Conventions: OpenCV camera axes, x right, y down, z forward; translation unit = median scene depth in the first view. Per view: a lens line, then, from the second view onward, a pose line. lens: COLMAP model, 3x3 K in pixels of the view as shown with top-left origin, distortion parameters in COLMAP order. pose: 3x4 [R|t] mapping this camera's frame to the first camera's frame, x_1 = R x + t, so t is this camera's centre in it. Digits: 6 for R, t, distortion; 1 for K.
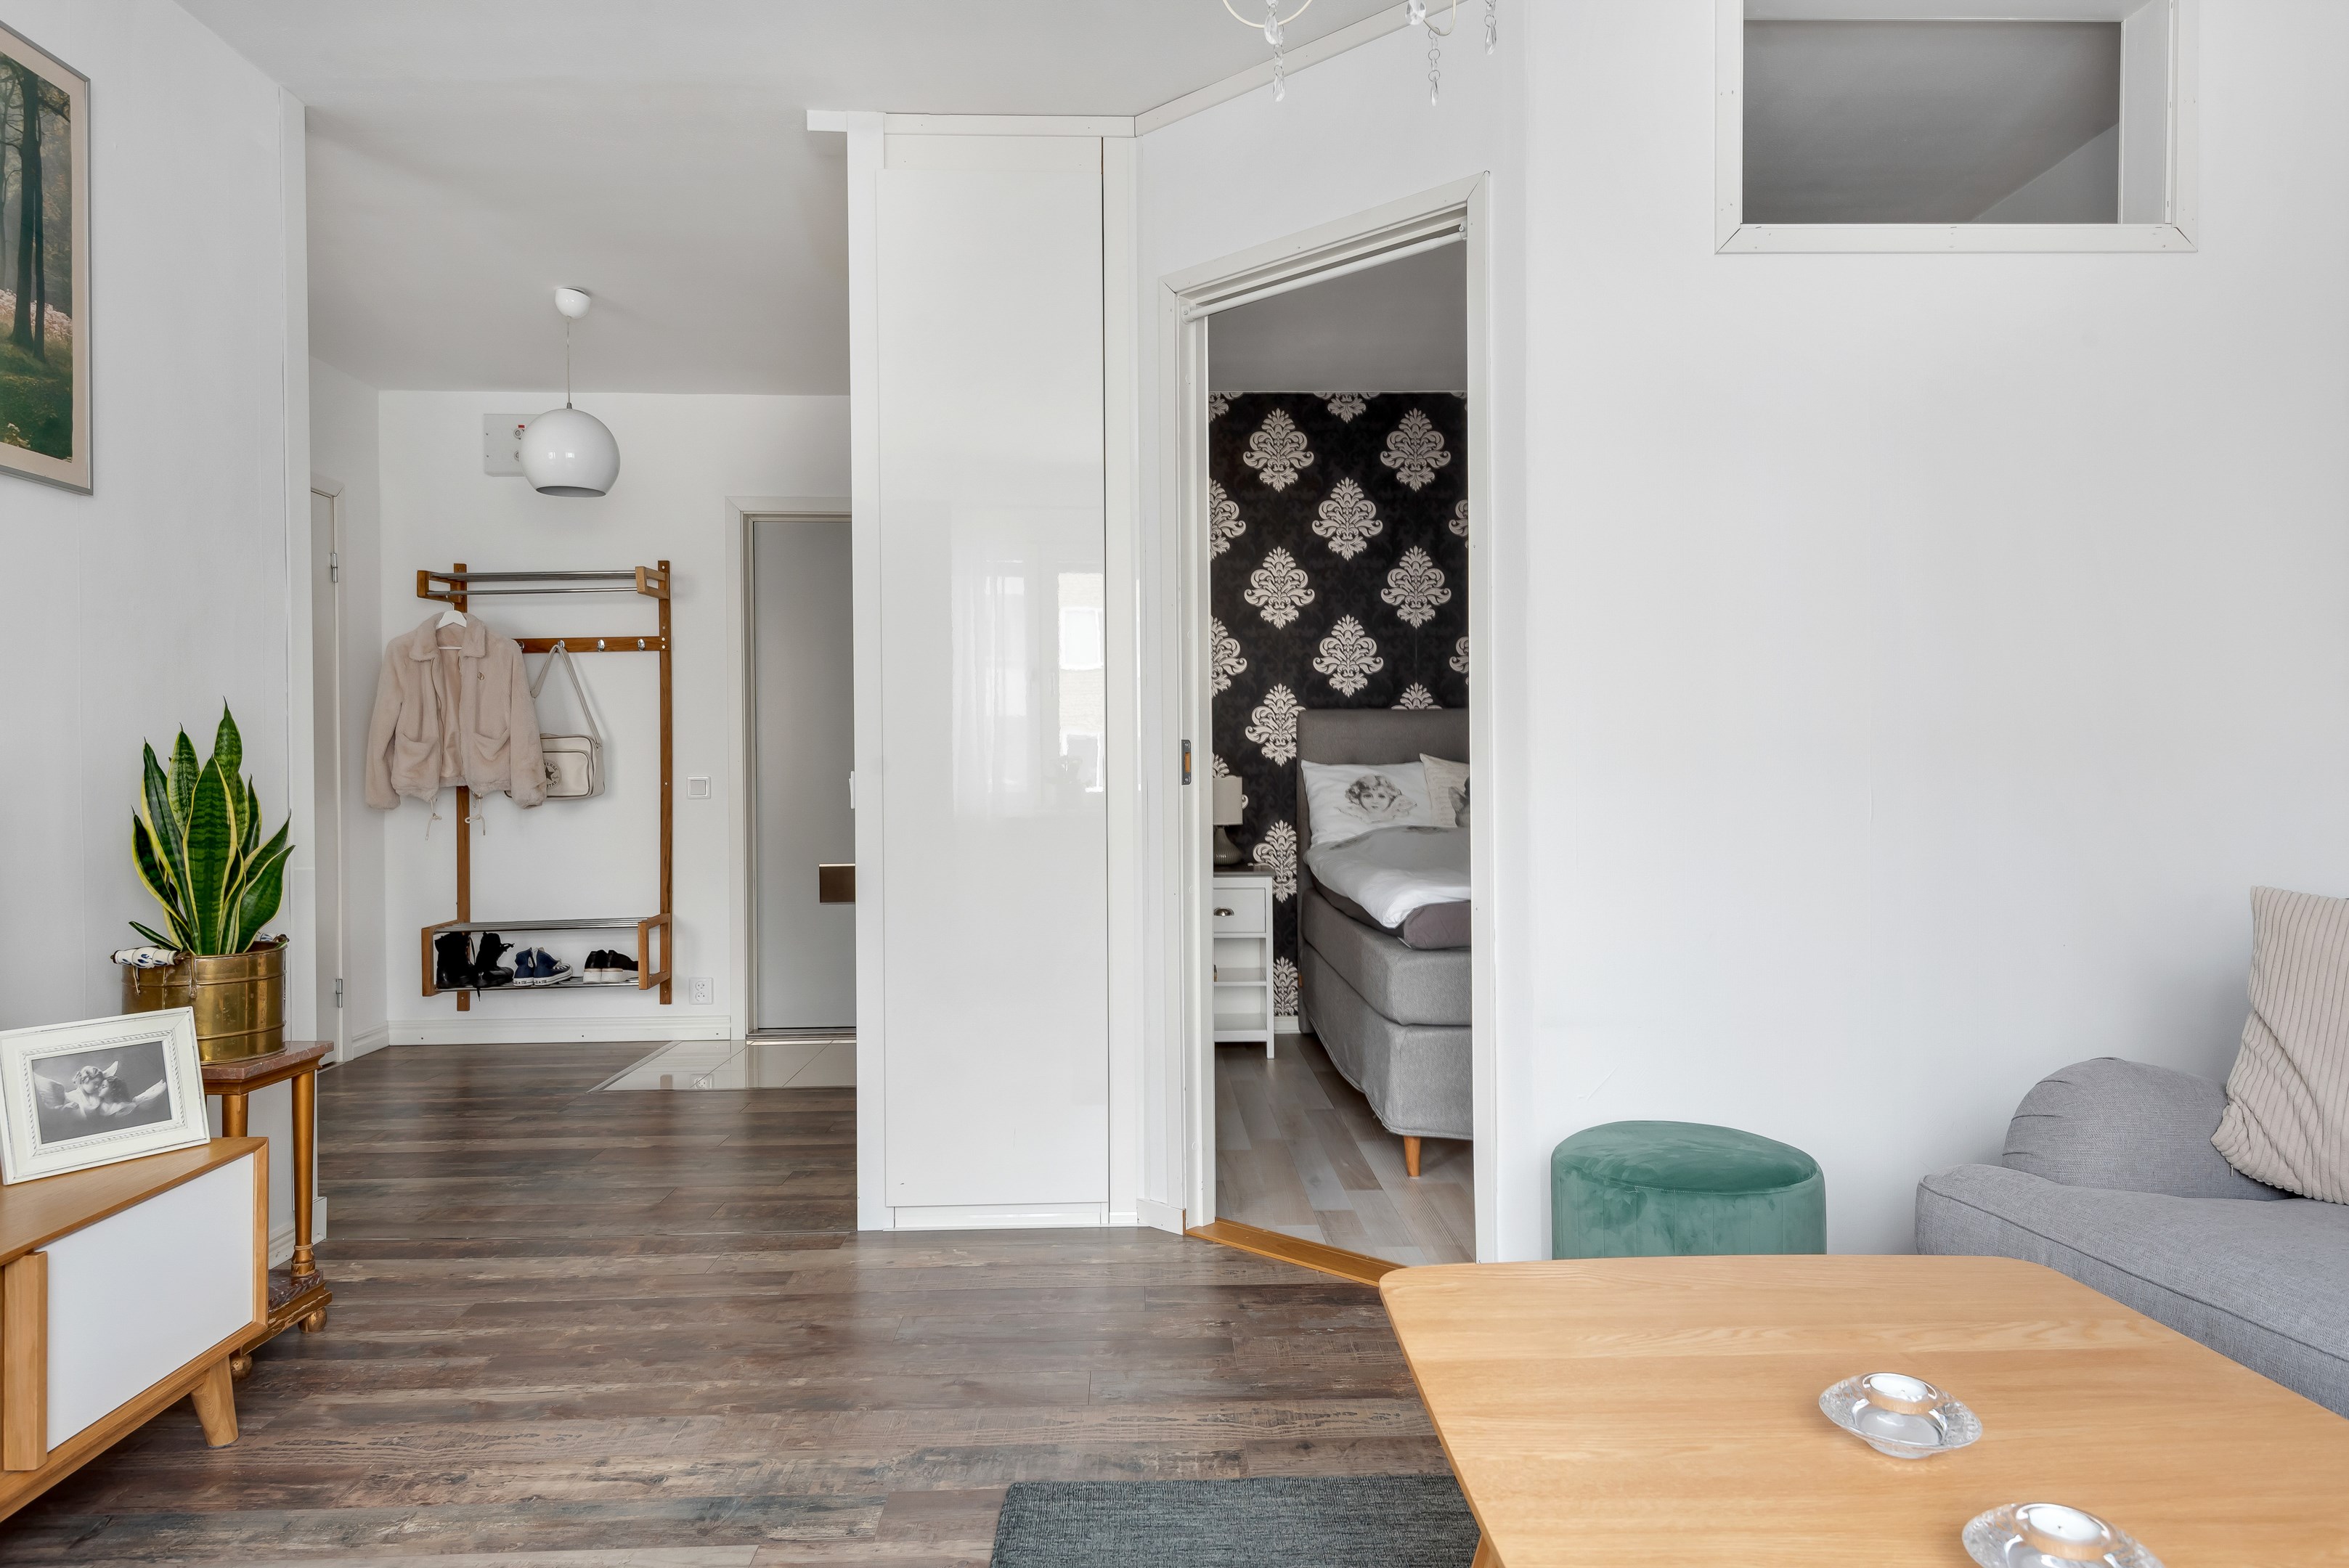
lens RADIAL K [[1484.0, 0, 1183.3], [0, 1484.0, 762.3], [0, 0, 1]] dist [0.053206, -0.004952]
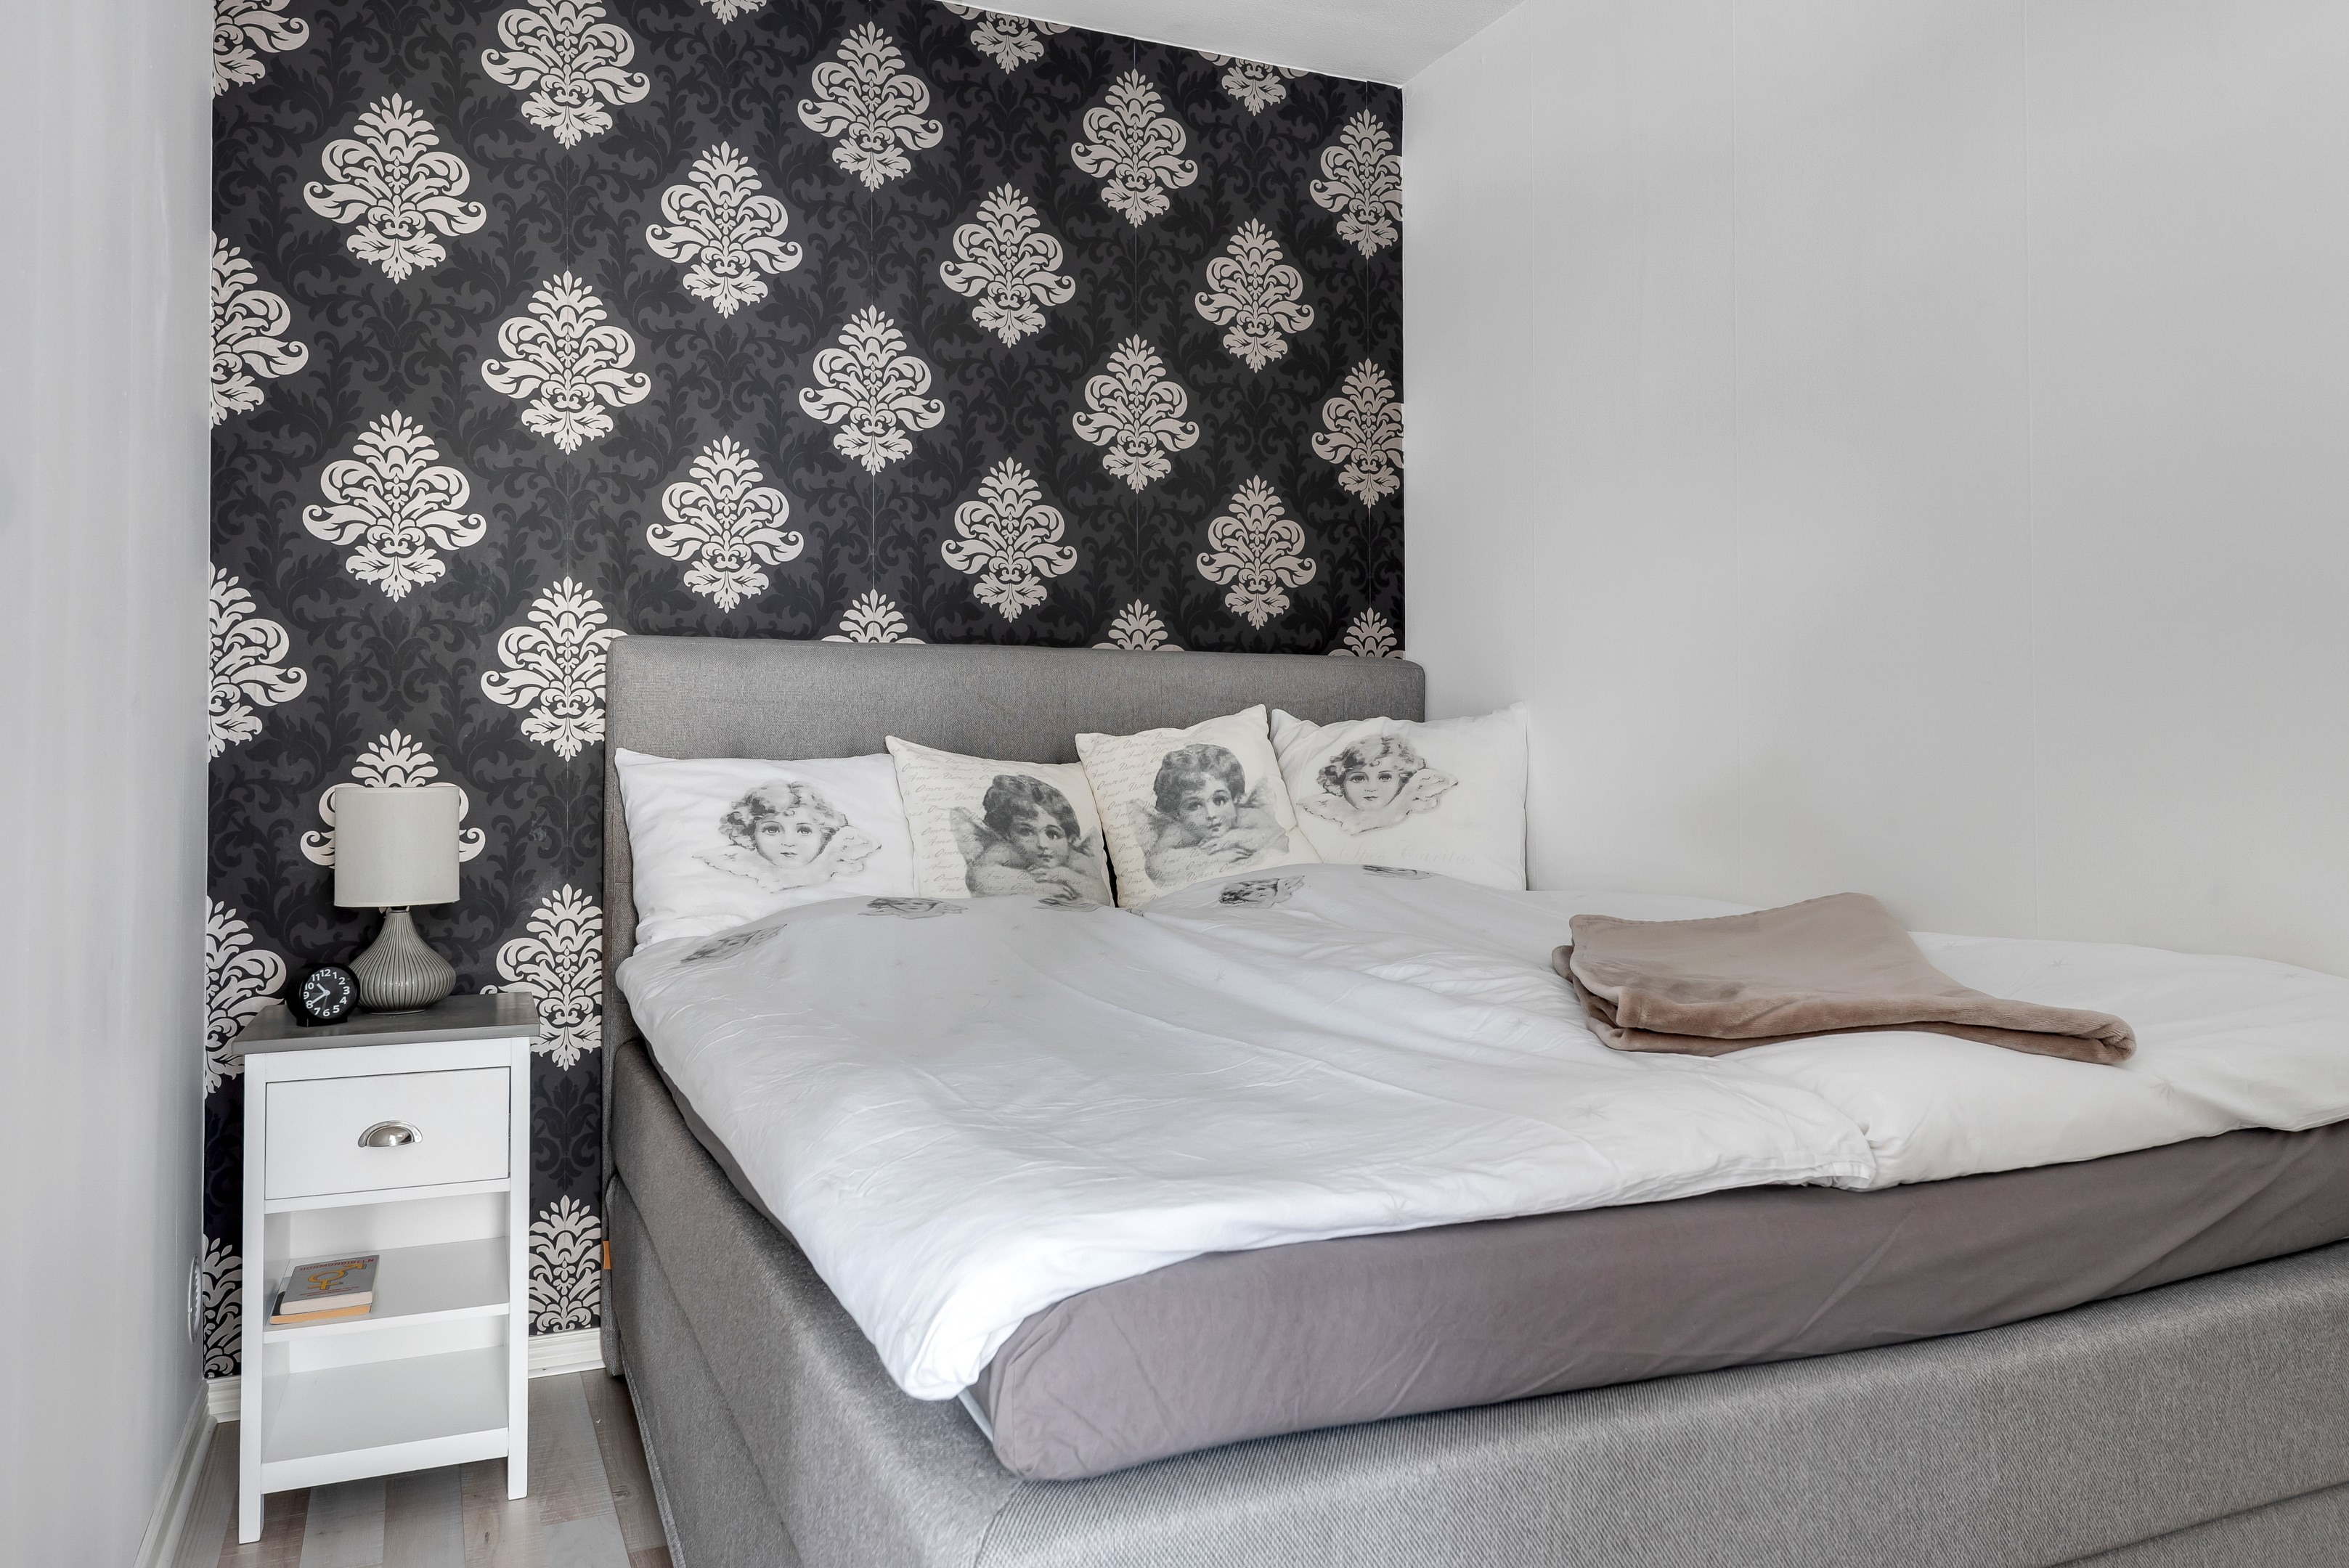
lens RADIAL K [[1725.7, 0, 1207.9], [0, 1725.7, 739.1], [0, 0, 1]] dist [0.040425, -0.000581]
pose [[0.922773, 0.010922, 0.385188, 0.046519], [-0.005347, 0.999865, -0.015543, 0.003231], [-0.385306, 0.012284, 0.922707, 0.489970]]
